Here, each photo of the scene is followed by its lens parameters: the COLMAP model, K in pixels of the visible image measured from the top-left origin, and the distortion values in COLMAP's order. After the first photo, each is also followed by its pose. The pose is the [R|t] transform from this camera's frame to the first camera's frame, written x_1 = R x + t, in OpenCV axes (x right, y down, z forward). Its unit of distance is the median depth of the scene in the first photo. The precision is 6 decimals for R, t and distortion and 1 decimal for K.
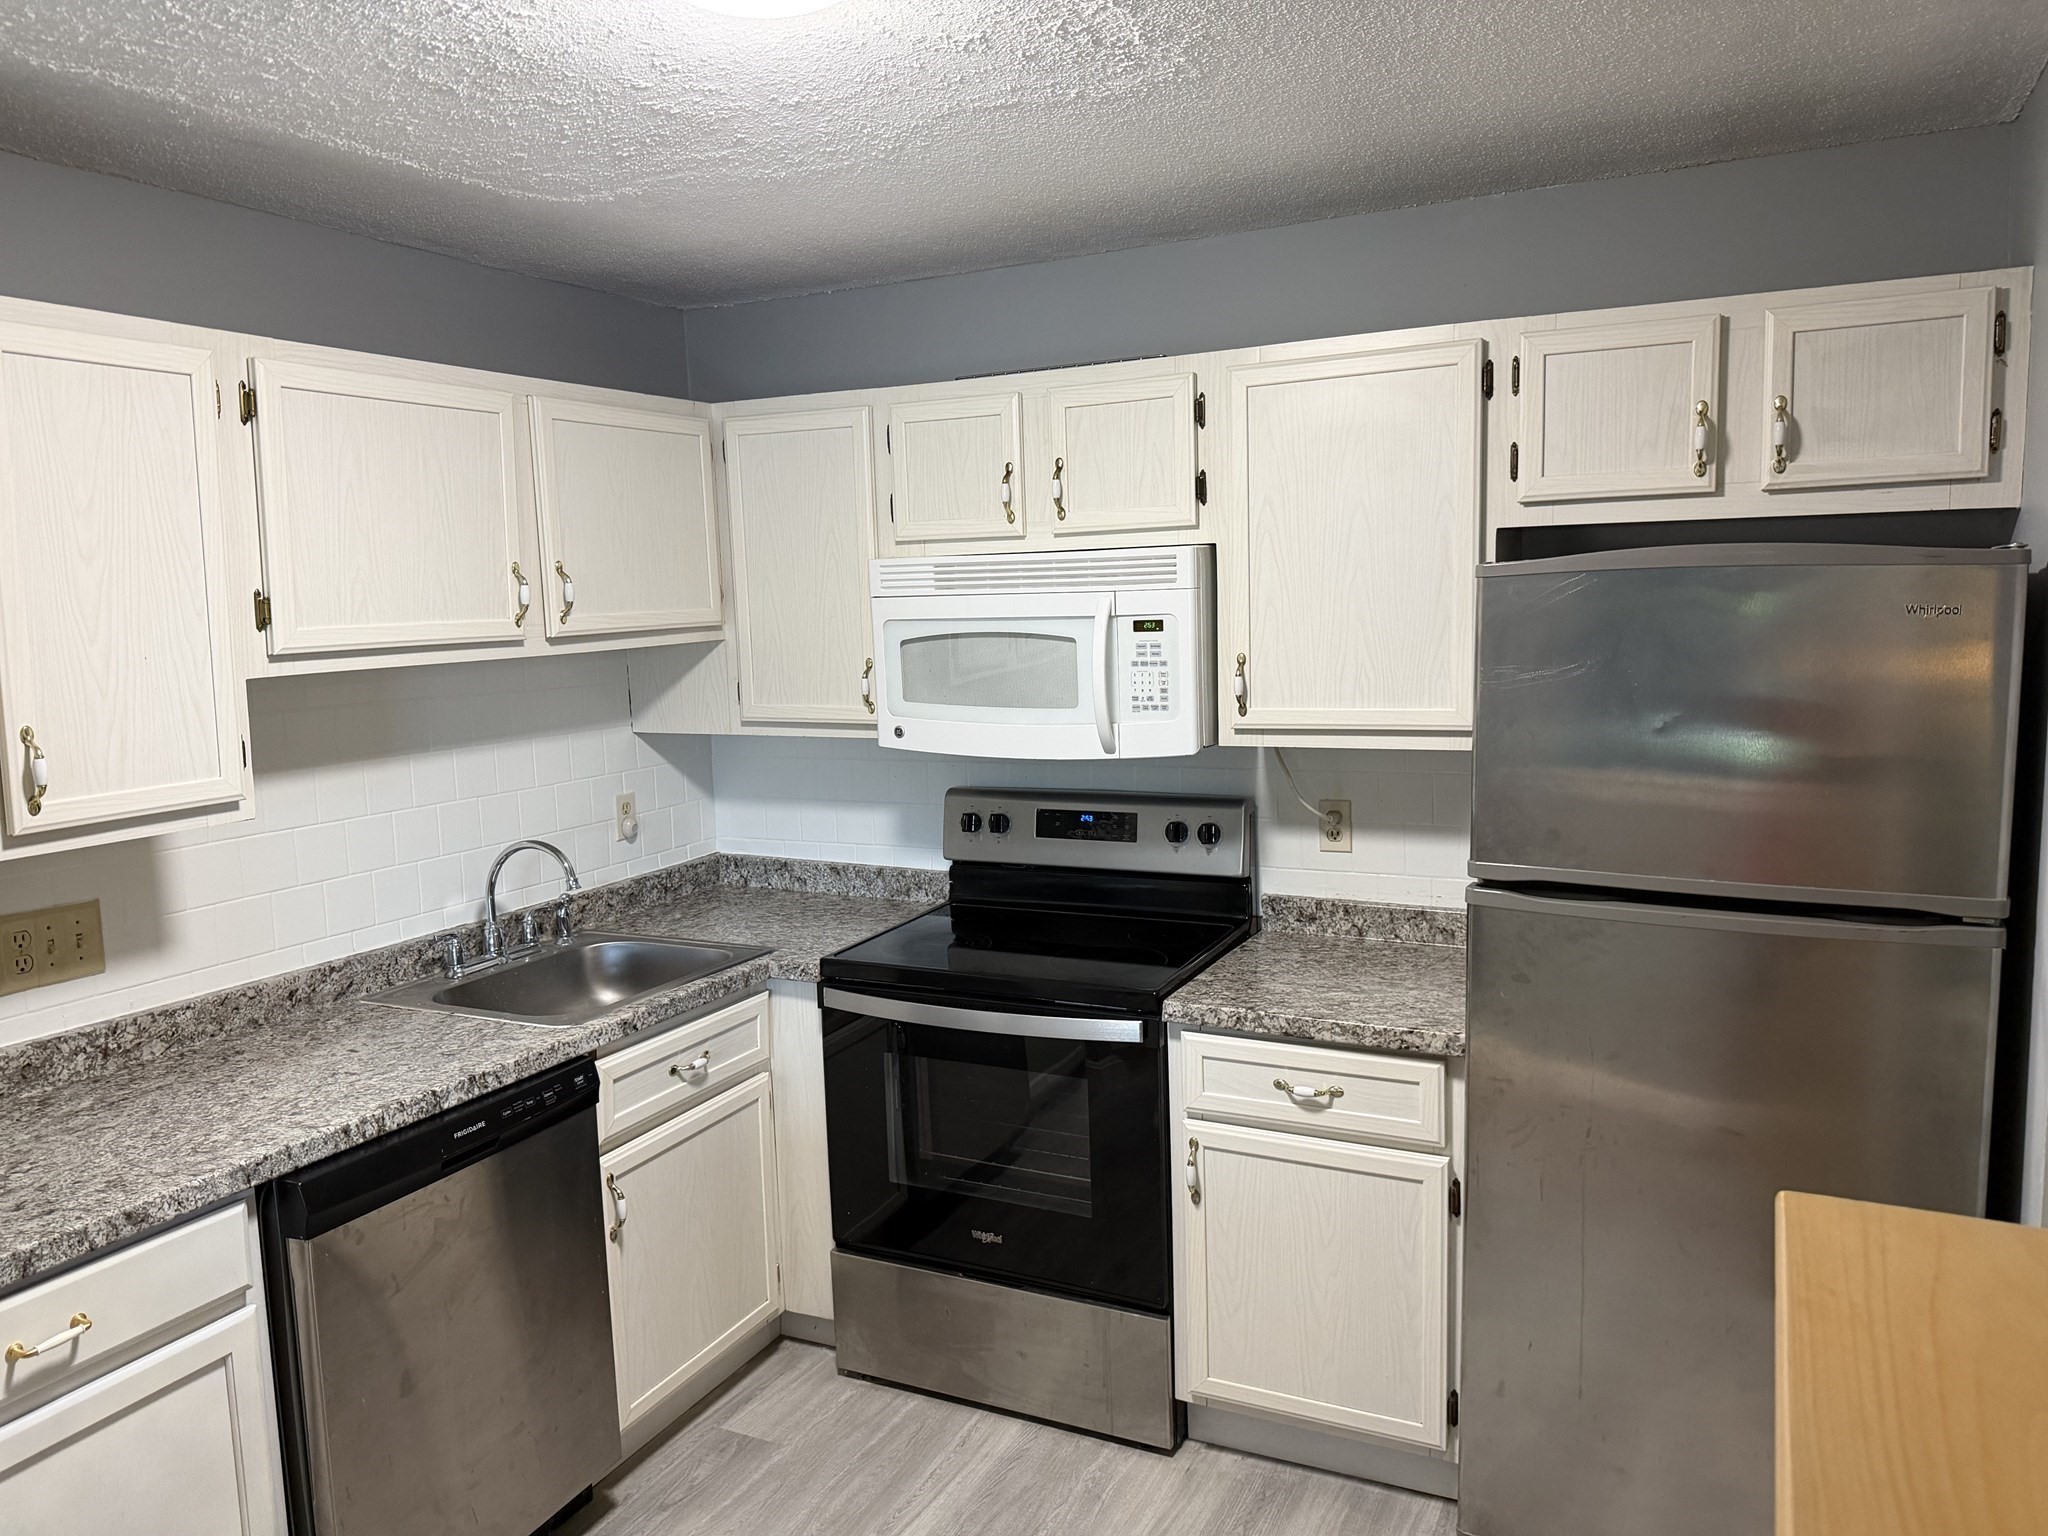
lens RADIAL K [[1453.3, 0, 1027.0], [0, 1453.3, 764.7], [0, 0, 1]] dist [0.017637, -0.029891]
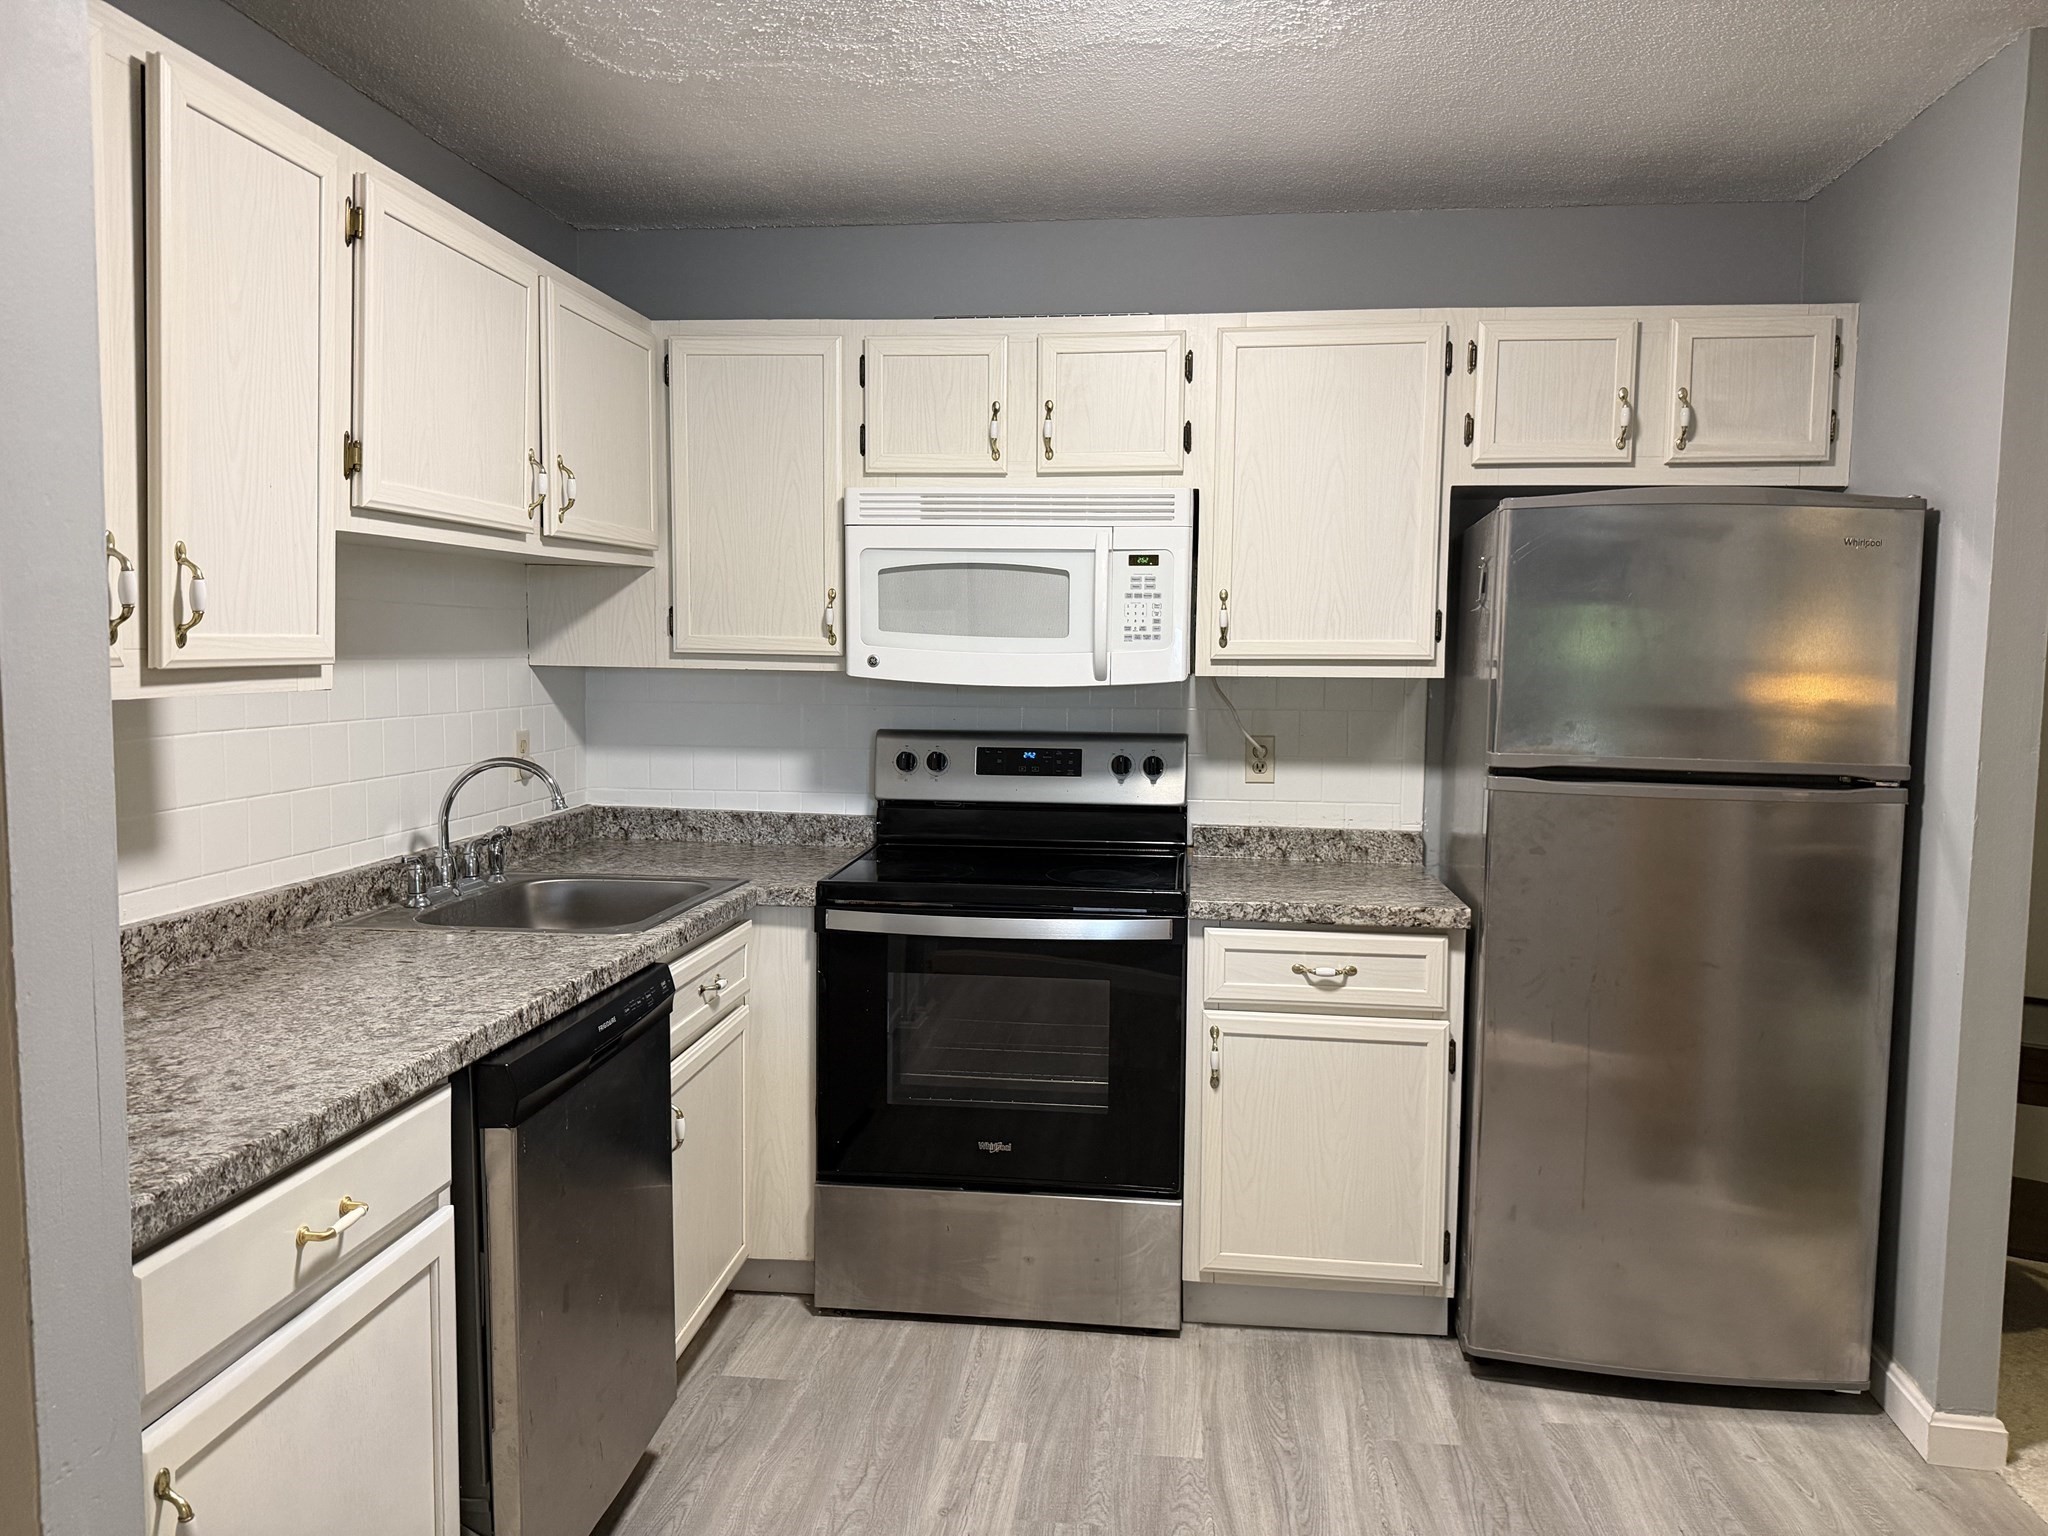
lens RADIAL K [[1453.3, 0, 1038.5], [0, 1453.3, 756.7], [0, 0, 1]] dist [0.017637, -0.029891]
pose [[0.940475, 0.013022, 0.339612, -0.369474], [0.002134, 0.999020, -0.044215, 0.102016], [-0.339855, 0.042308, 0.939526, 0.023226]]
